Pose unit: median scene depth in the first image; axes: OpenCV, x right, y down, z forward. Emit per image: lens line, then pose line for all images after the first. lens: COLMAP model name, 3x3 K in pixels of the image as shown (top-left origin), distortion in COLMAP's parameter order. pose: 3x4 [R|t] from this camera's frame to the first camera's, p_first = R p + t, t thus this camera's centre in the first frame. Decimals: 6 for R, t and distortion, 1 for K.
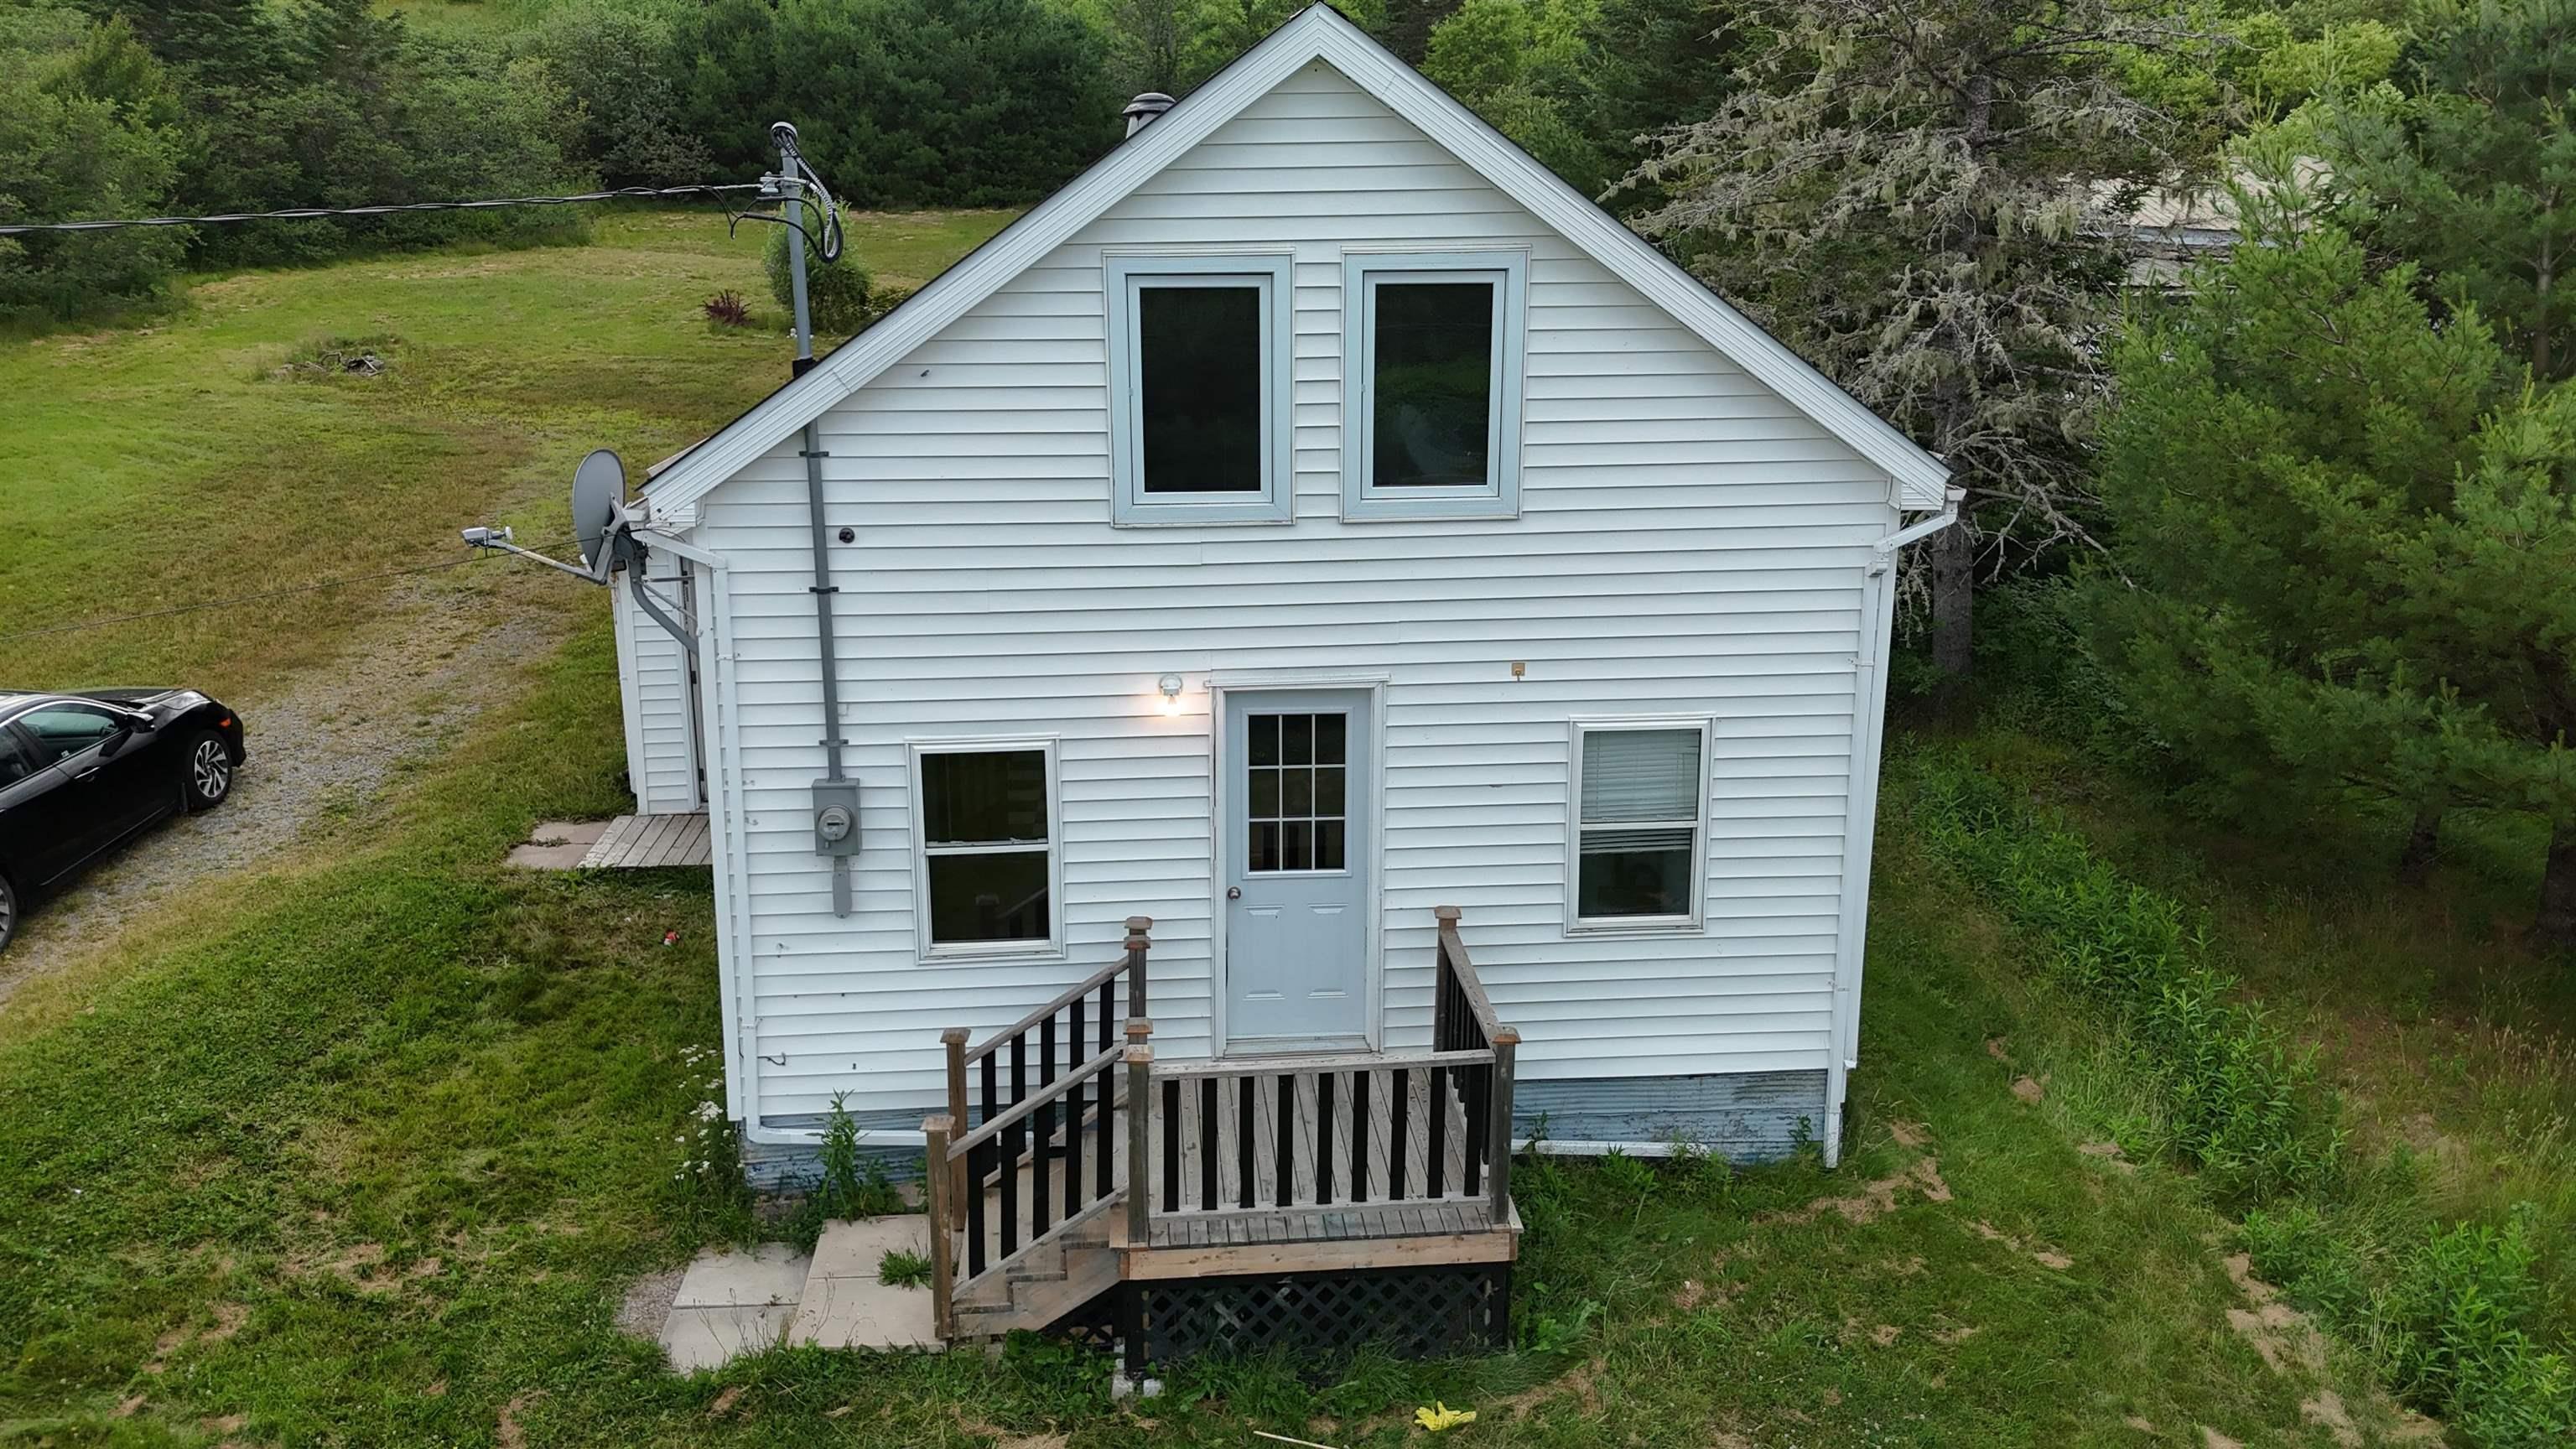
lens RADIAL K [[1896.4, 0, 1288.0], [0, 1896.4, 724.5], [0, 0, 1]] dist [0.068413, -0.060618]
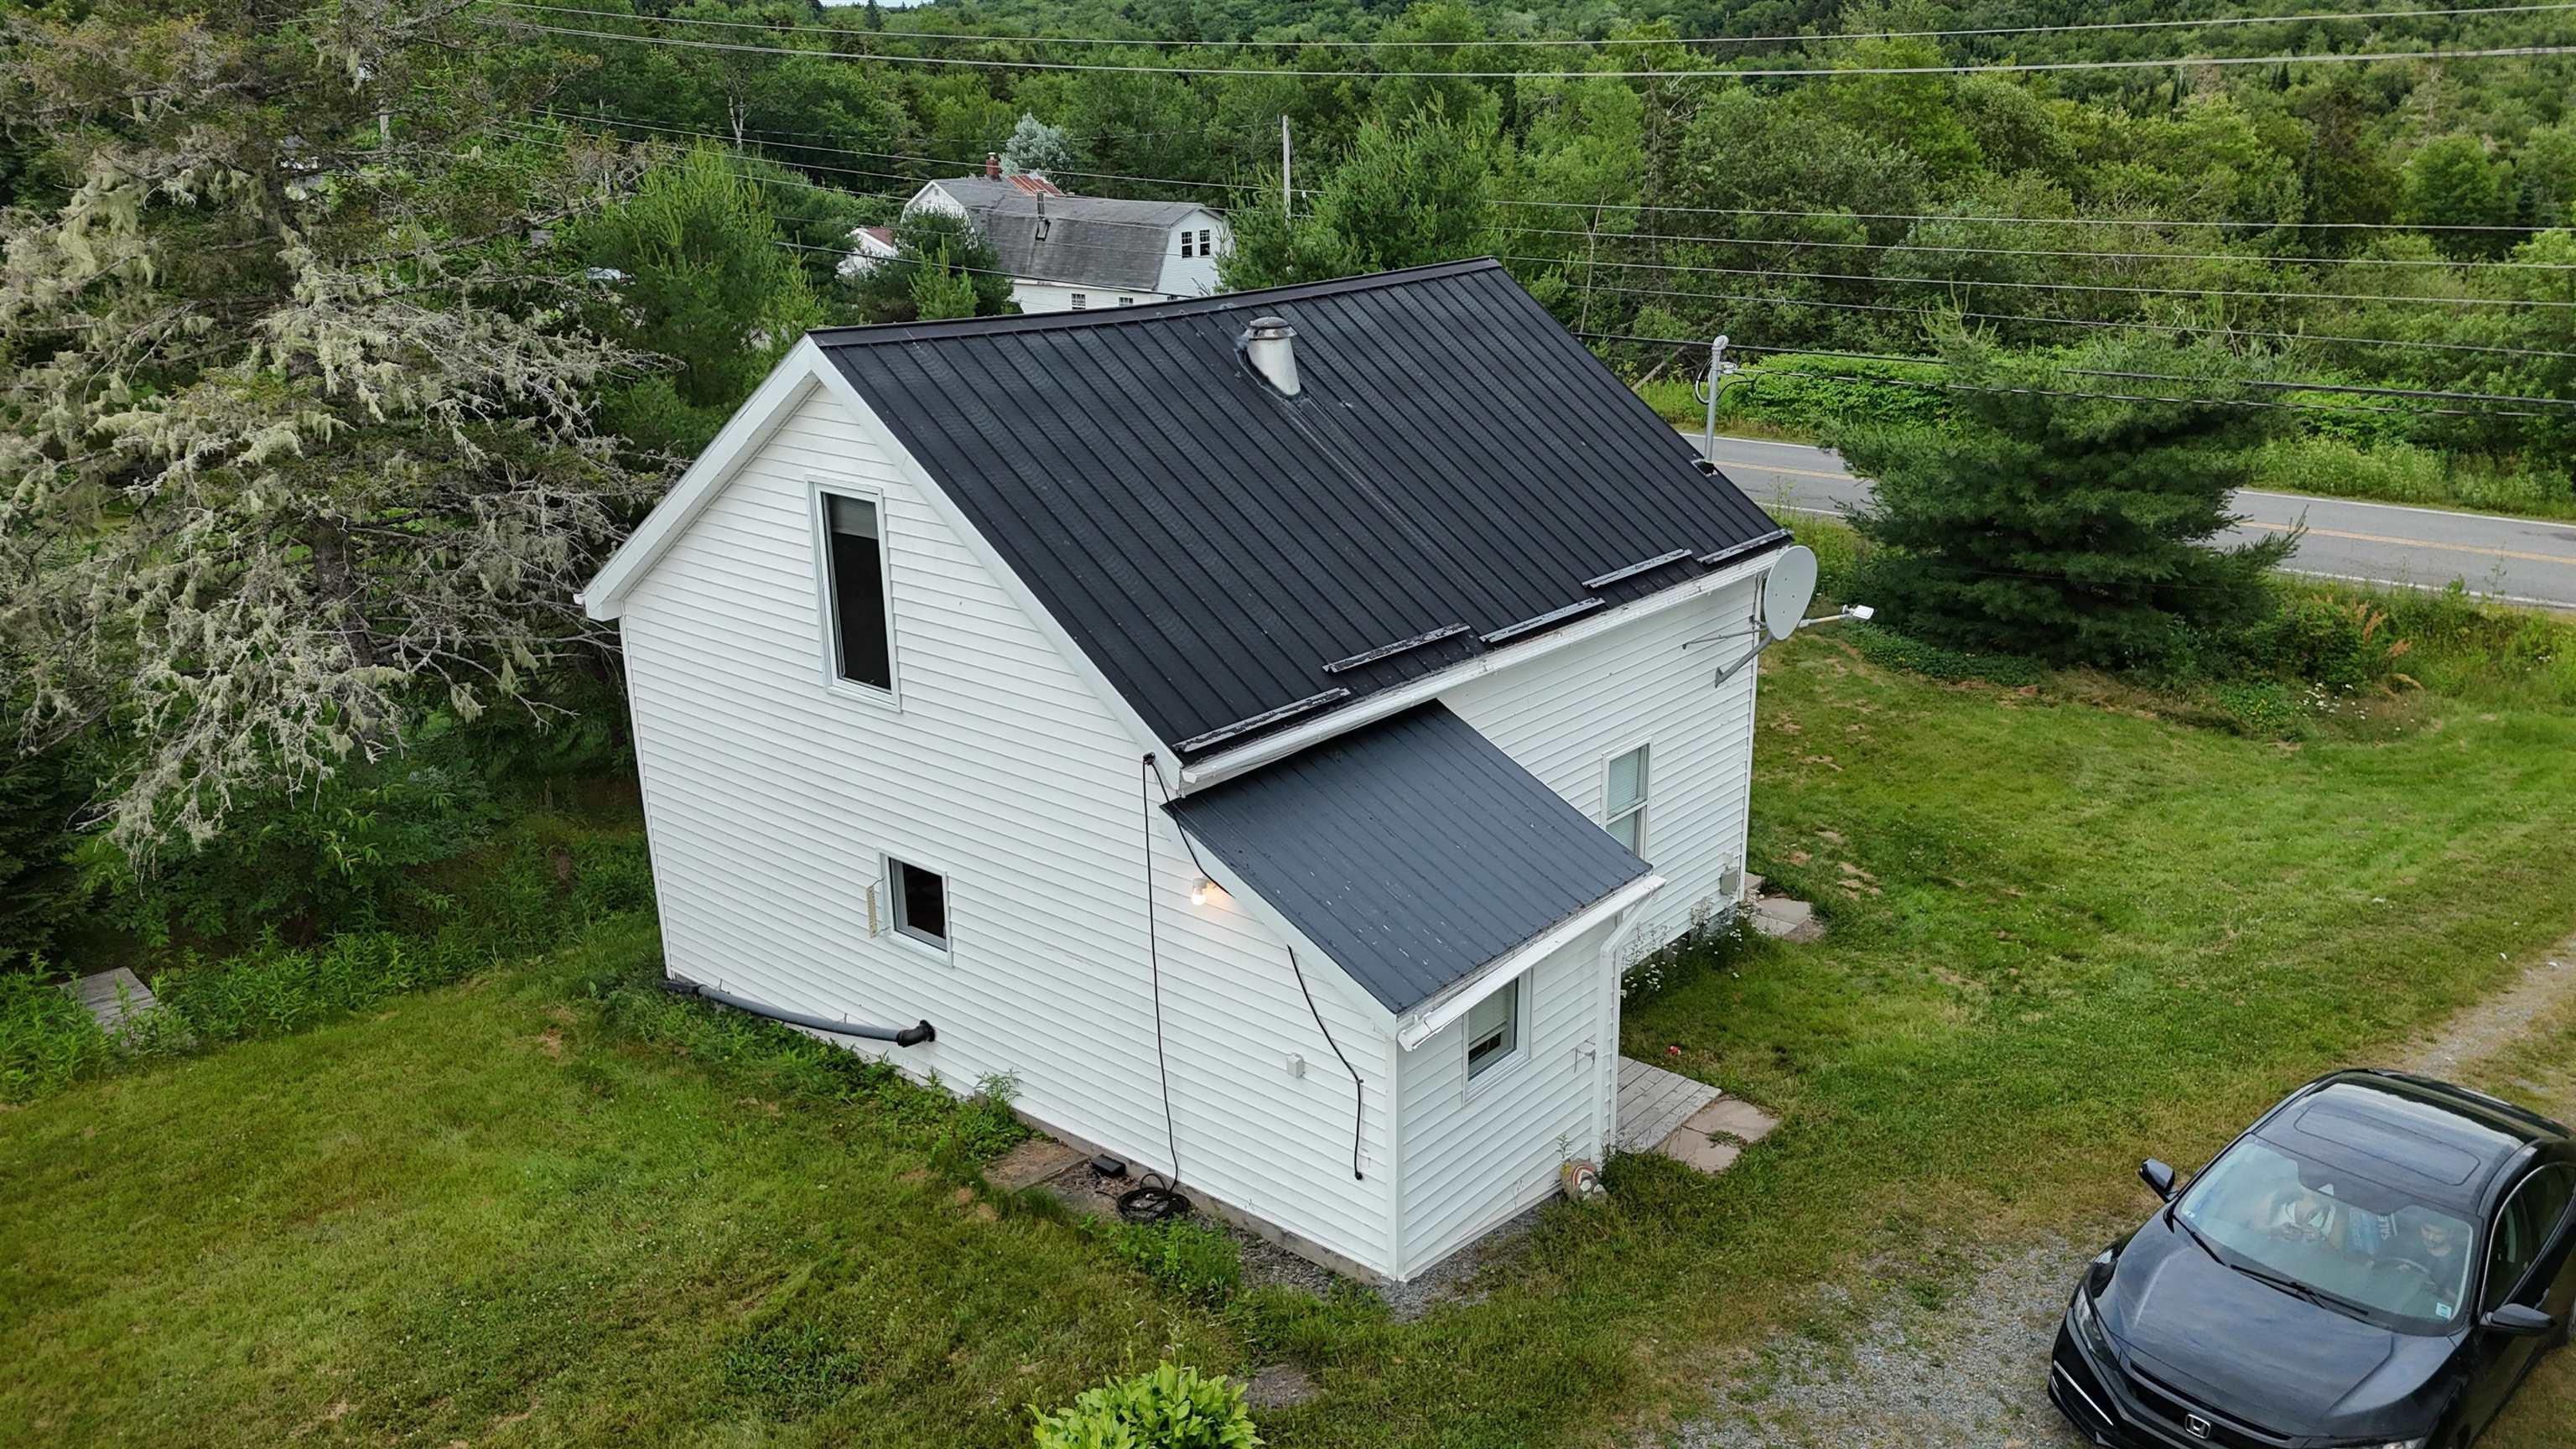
lens RADIAL K [[1896.4, 0, 1288.0], [0, 1896.4, 724.5], [0, 0, 1]] dist [0.068413, -0.060618]
pose [[-0.699706, -0.217727, 0.680446, -1.164210], [0.186400, 0.863807, 0.468074, -0.831406], [-0.689686, 0.454349, -0.563827, 2.225611]]
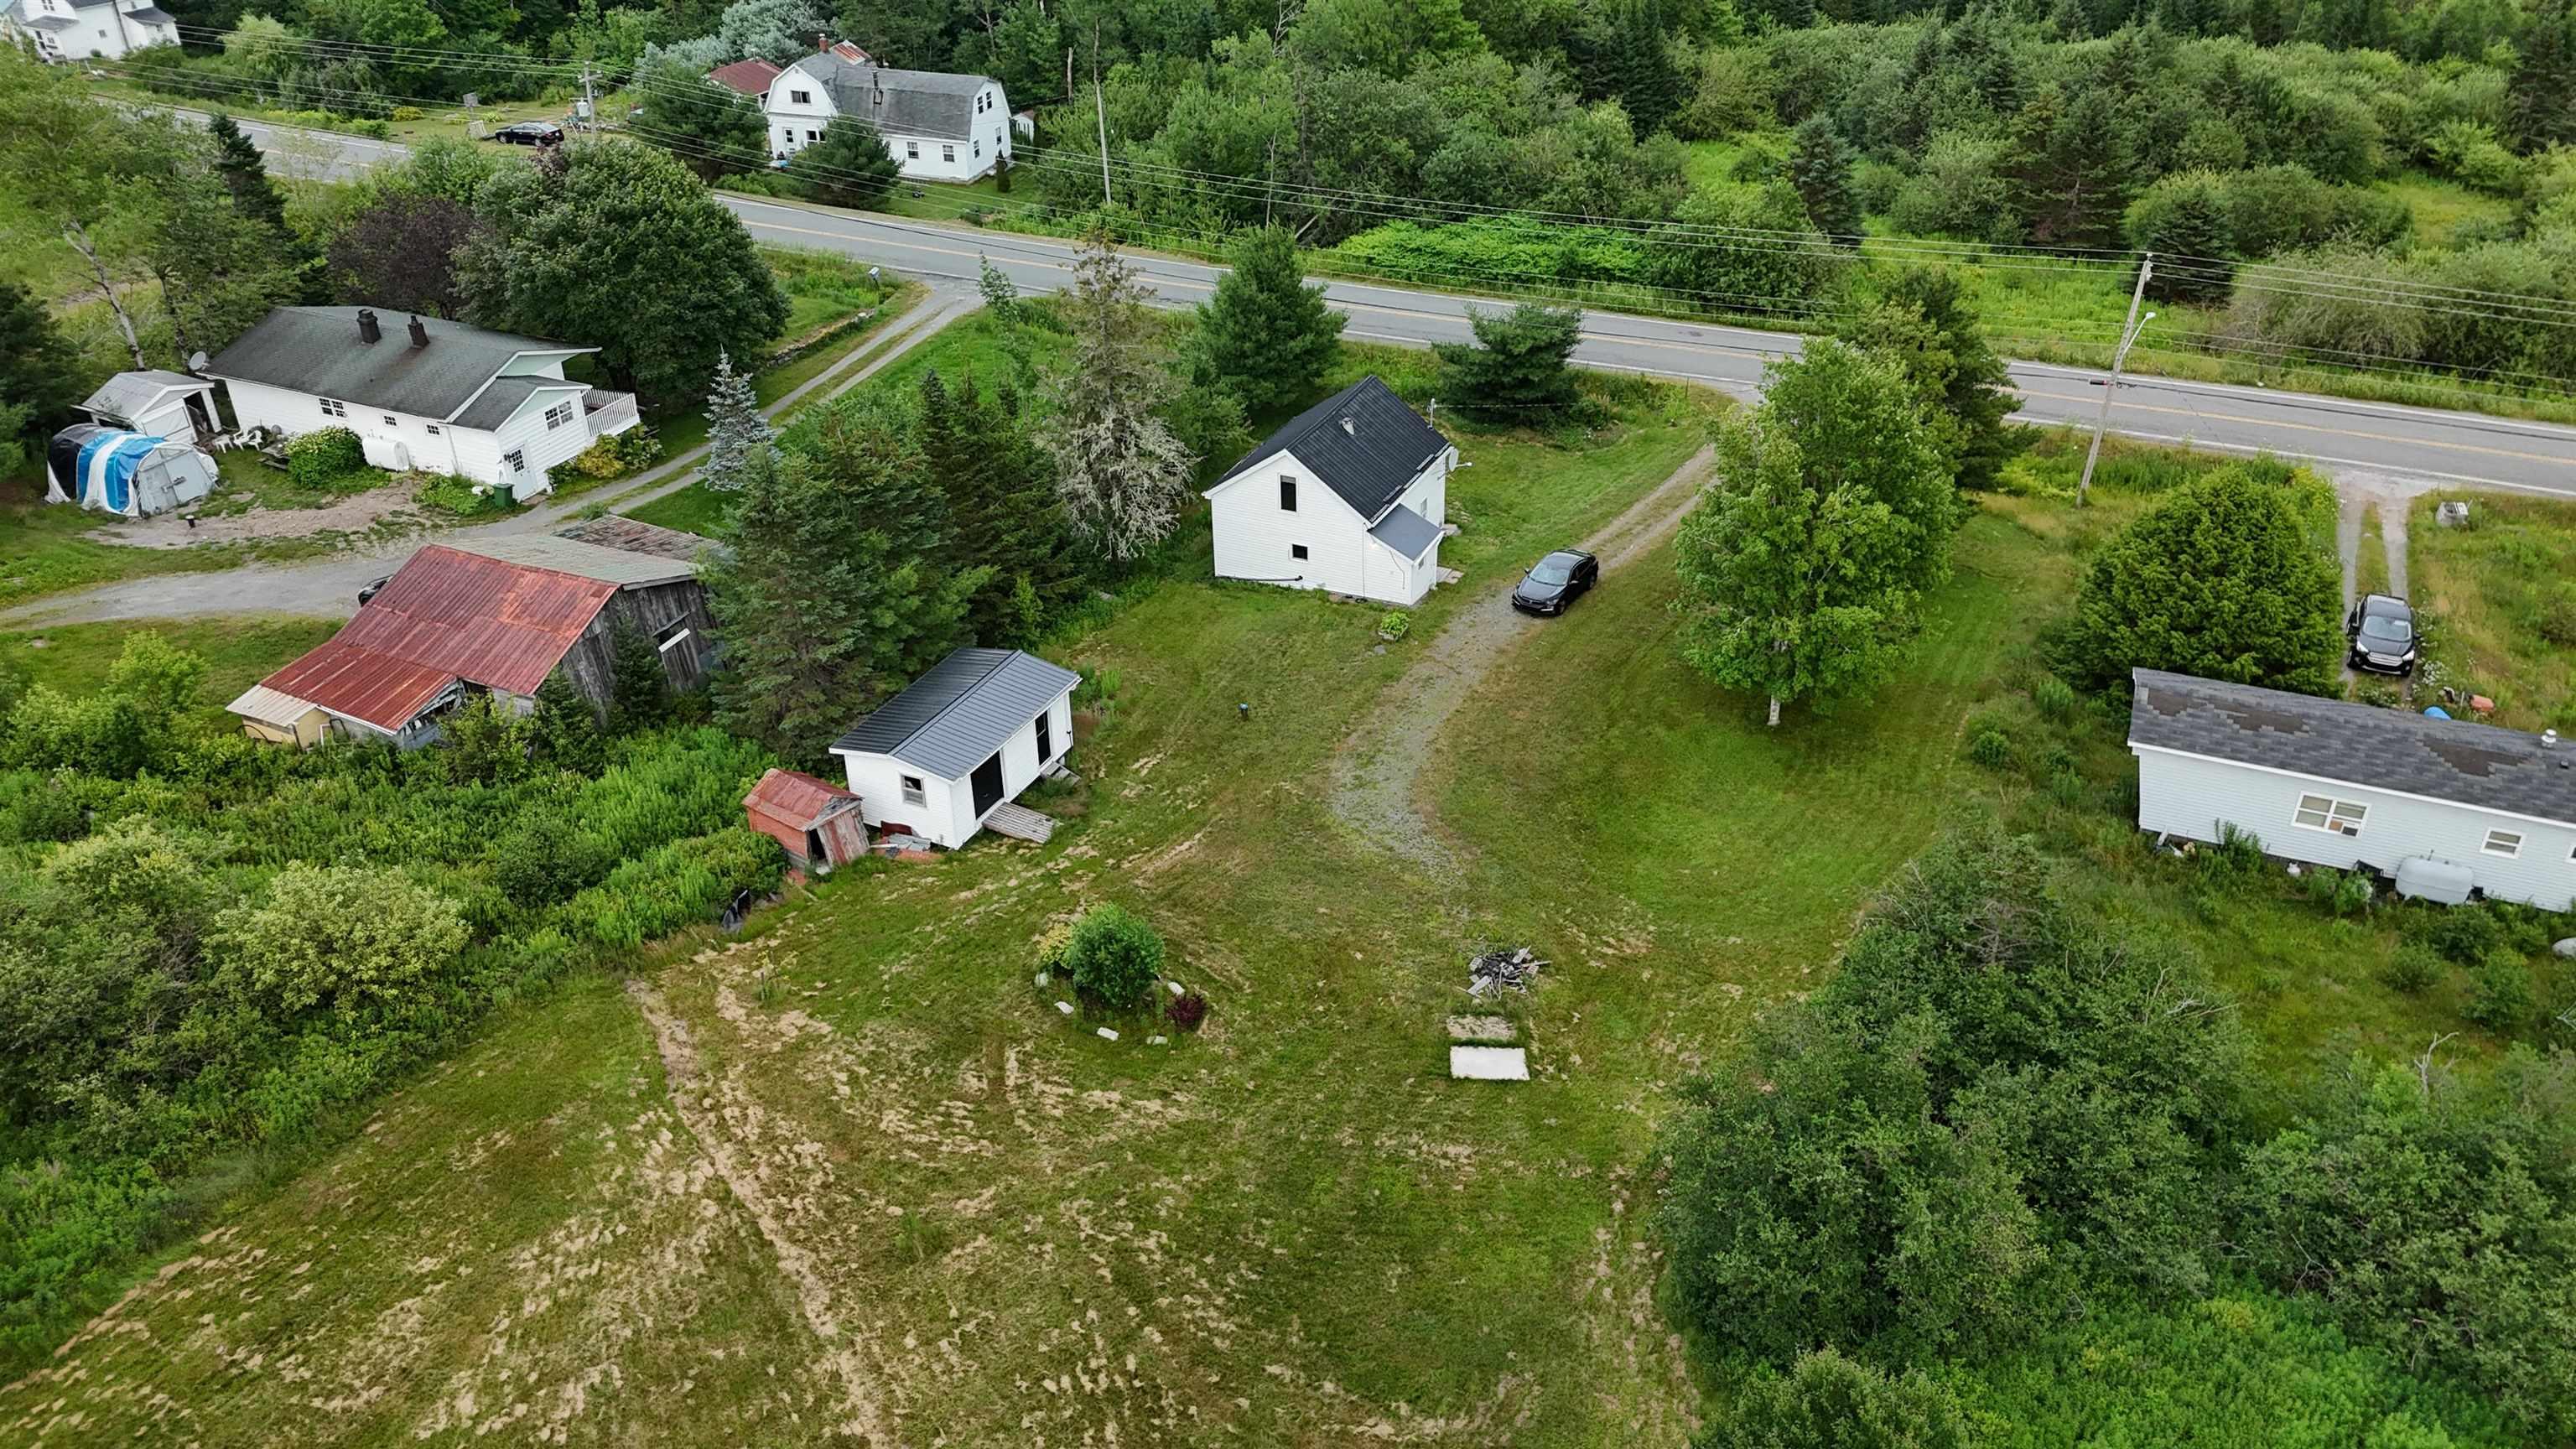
lens RADIAL K [[1896.4, 0, 1288.0], [0, 1896.4, 724.5], [0, 0, 1]] dist [0.068413, -0.060618]
pose [[-0.864579, -0.250726, 0.435476, -3.159780], [0.137799, 0.715102, 0.685303, -4.350403], [-0.483233, 0.652507, -0.583713, 6.083676]]
